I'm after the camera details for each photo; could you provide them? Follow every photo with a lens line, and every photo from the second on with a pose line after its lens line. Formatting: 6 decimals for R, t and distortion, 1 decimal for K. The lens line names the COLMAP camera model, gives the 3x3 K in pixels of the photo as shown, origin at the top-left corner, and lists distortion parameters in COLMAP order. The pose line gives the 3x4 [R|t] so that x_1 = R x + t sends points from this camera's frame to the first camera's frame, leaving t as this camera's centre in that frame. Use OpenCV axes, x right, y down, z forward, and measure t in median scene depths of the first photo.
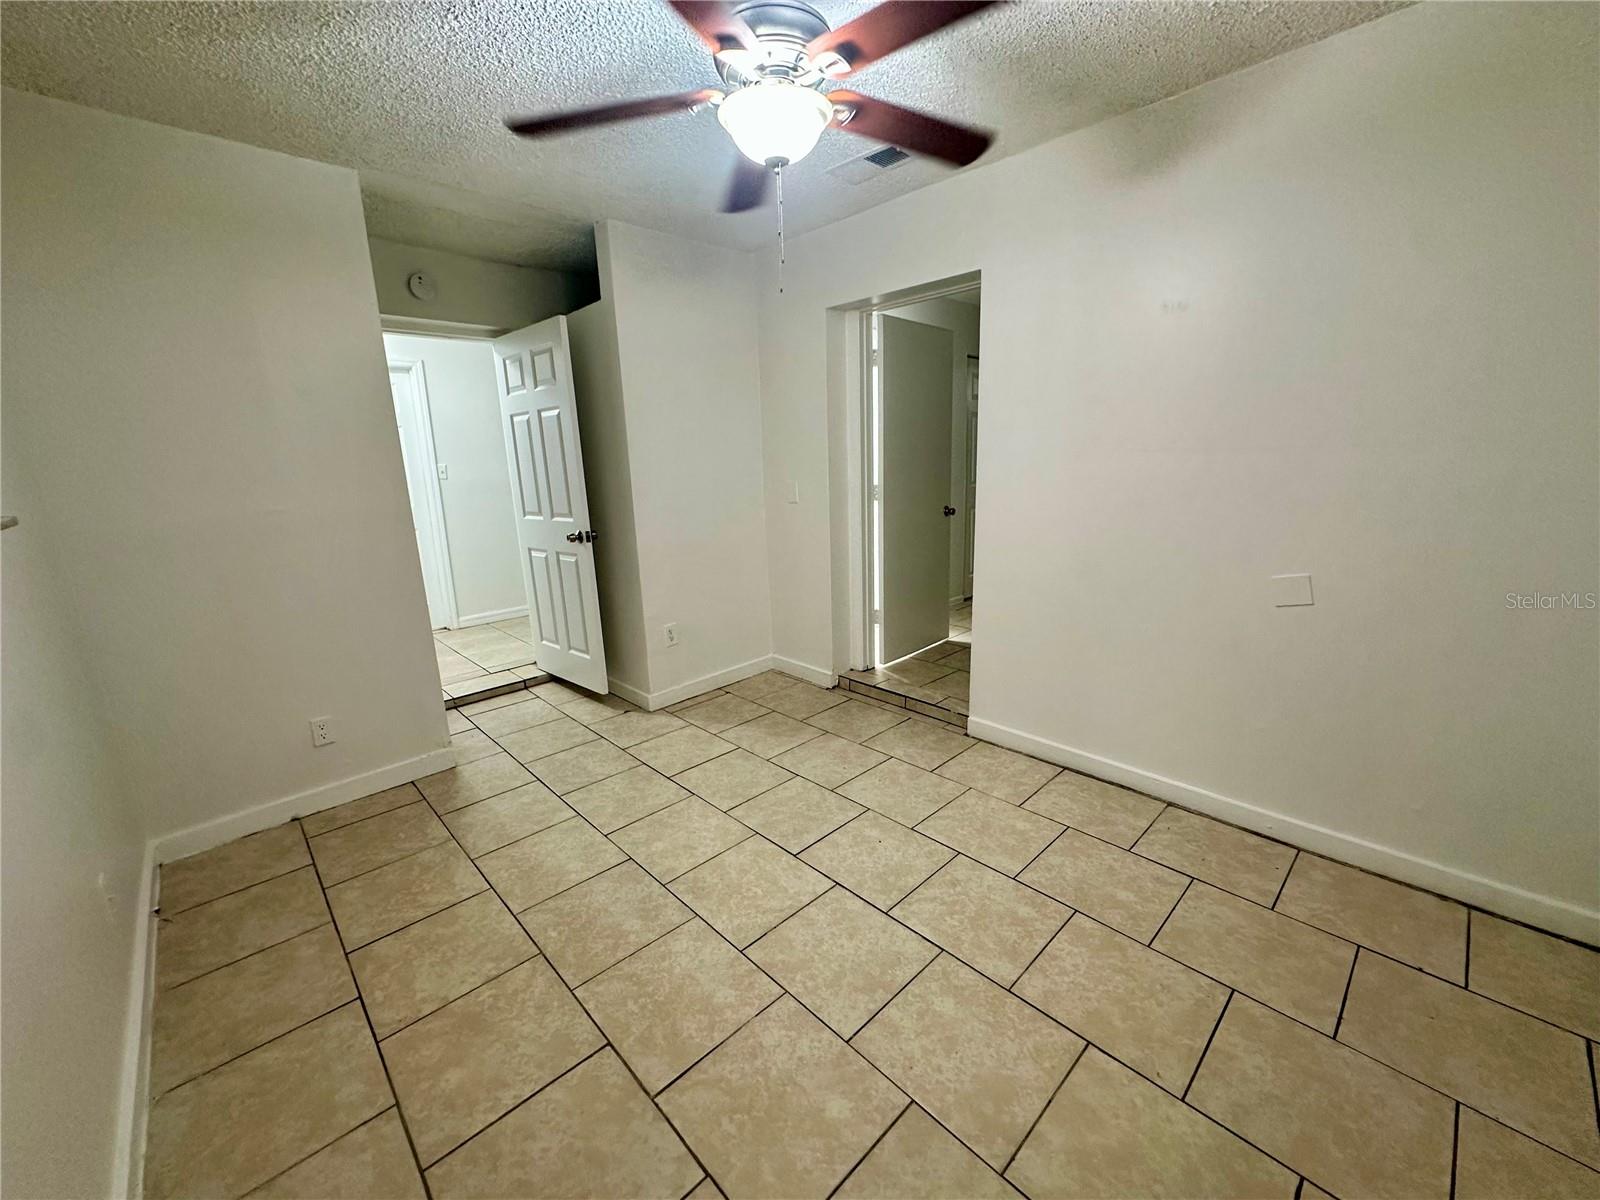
lens RADIAL K [[639.0, 0, 801.1], [0, 639.0, 599.9], [0, 0, 1]] dist [-0.003561, 0.000633]
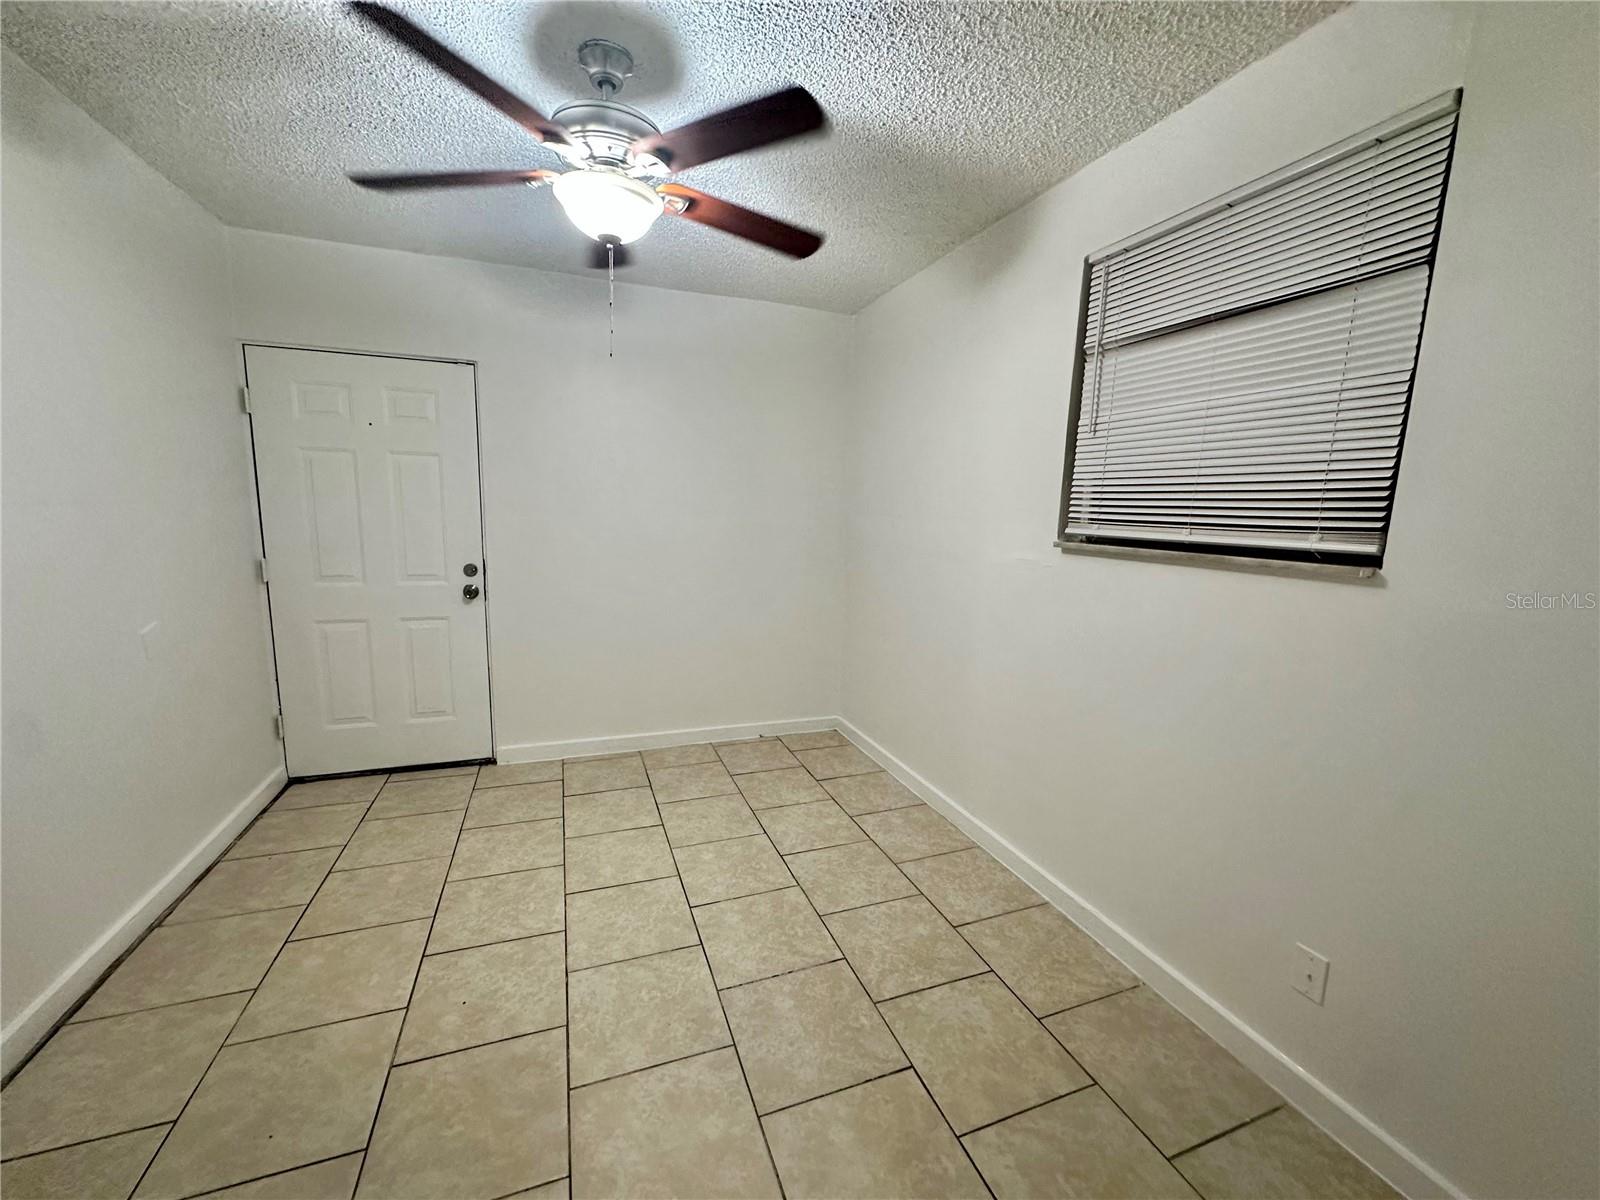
lens RADIAL K [[639.0, 0, 800.6], [0, 639.0, 602.6], [0, 0, 1]] dist [-0.003561, 0.000633]
pose [[-0.920093, -0.054478, 0.387892, -0.650983], [0.087823, 0.936378, 0.339829, -0.373193], [-0.381727, 0.346741, -0.856770, 1.671617]]
